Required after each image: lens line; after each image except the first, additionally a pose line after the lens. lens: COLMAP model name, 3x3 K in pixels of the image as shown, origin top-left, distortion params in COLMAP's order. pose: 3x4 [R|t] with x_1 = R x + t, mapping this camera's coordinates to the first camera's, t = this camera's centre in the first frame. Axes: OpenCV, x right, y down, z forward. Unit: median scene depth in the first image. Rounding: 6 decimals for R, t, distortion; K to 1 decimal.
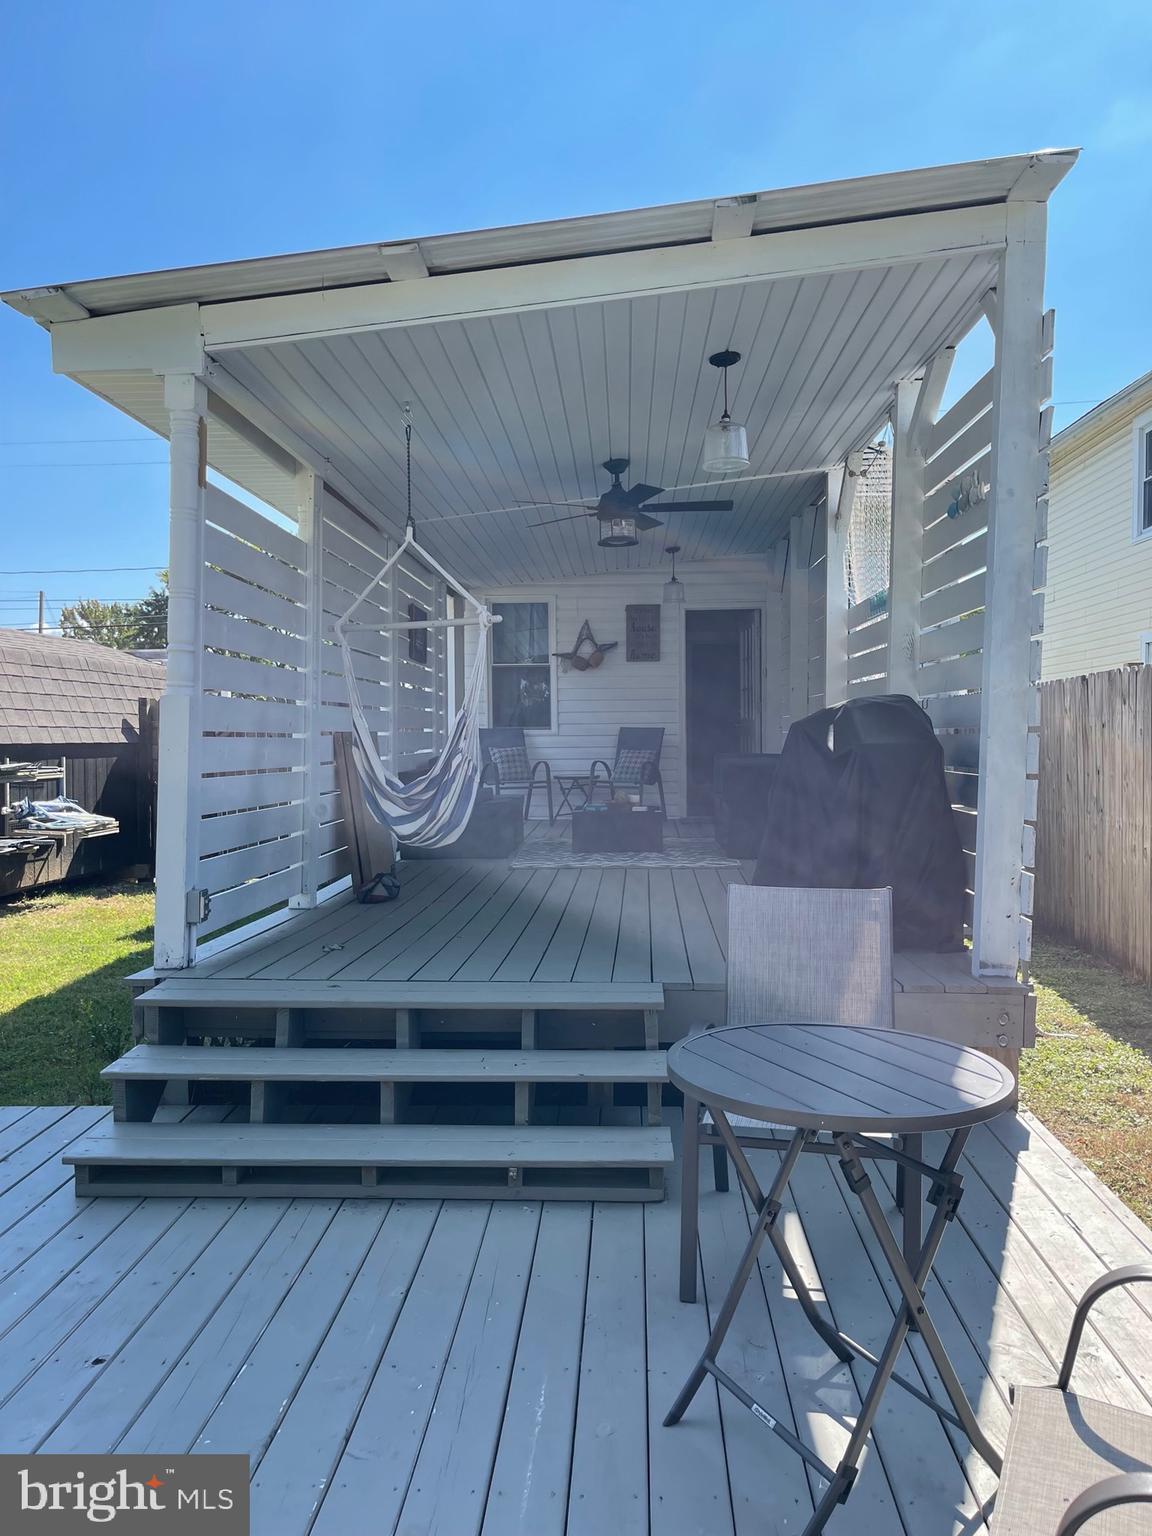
lens RADIAL K [[1142.9, 0, 582.4], [0, 1142.9, 769.5], [0, 0, 1]] dist [0.031939, 0.001410]
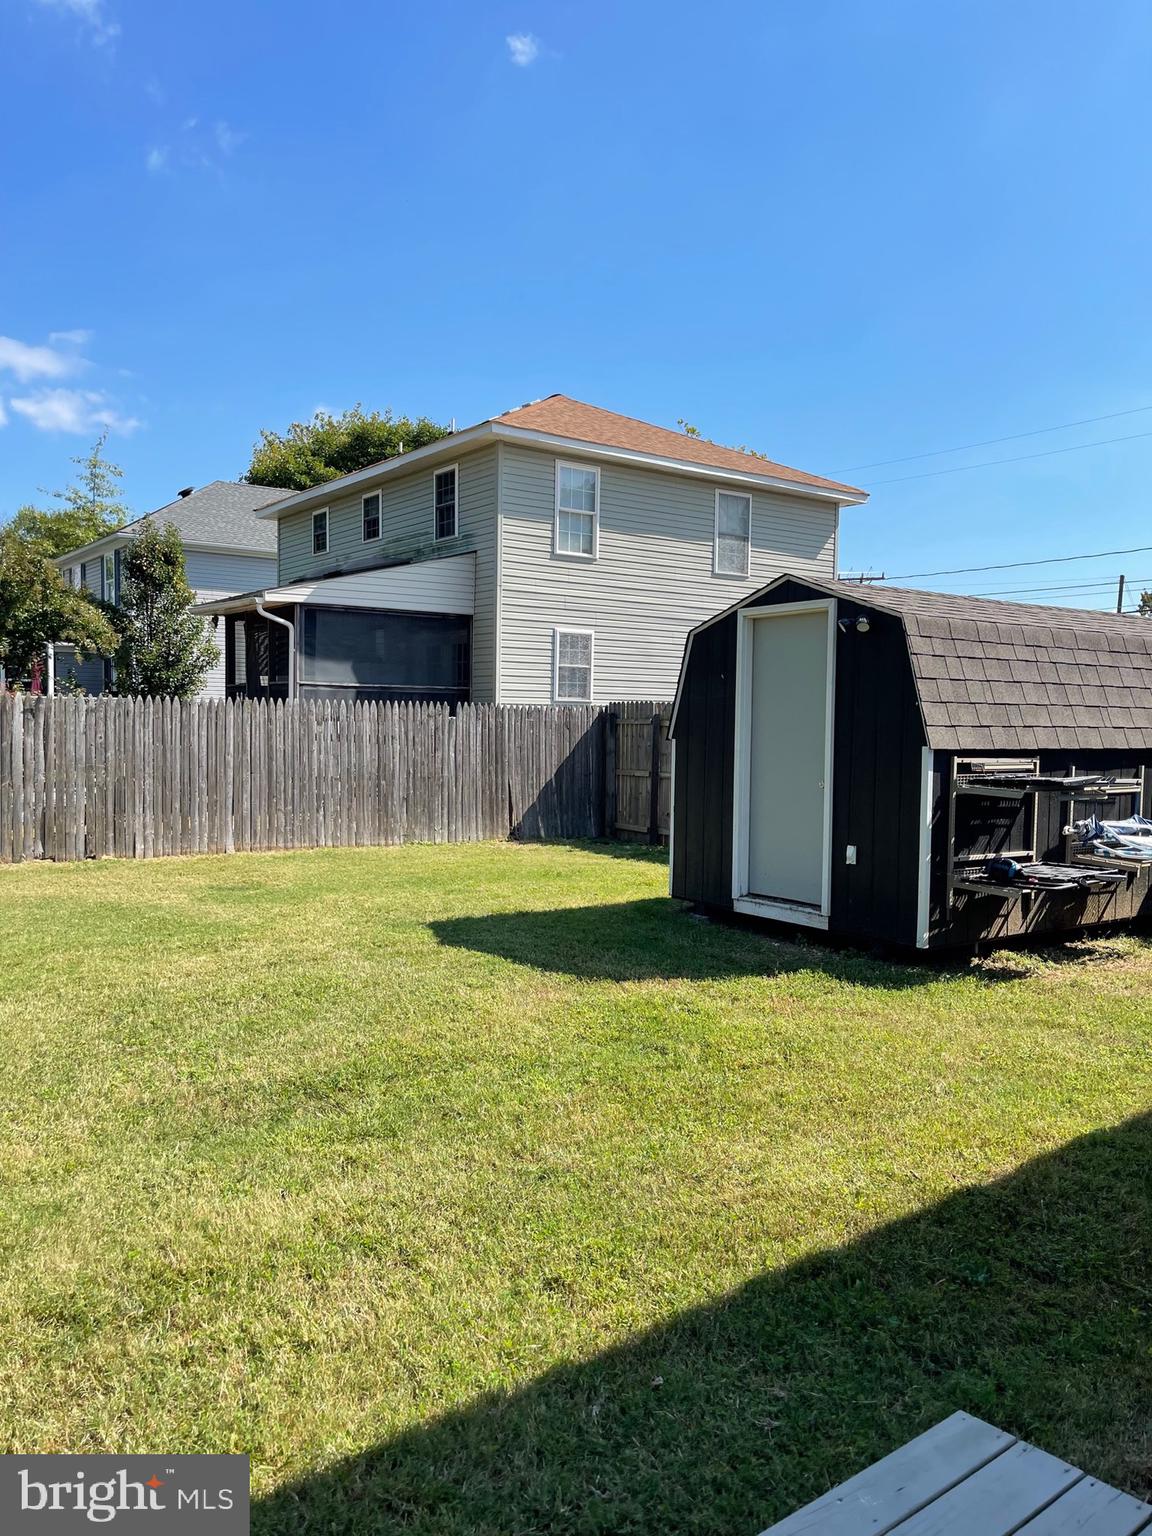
lens RADIAL K [[1142.9, 0, 581.8], [0, 1142.9, 772.0], [0, 0, 1]] dist [0.031939, 0.001410]
pose [[0.644523, 0.050943, -0.762886, -0.097027], [-0.037862, 0.998680, 0.034700, -0.020568], [0.763647, 0.006520, 0.645601, 0.197958]]
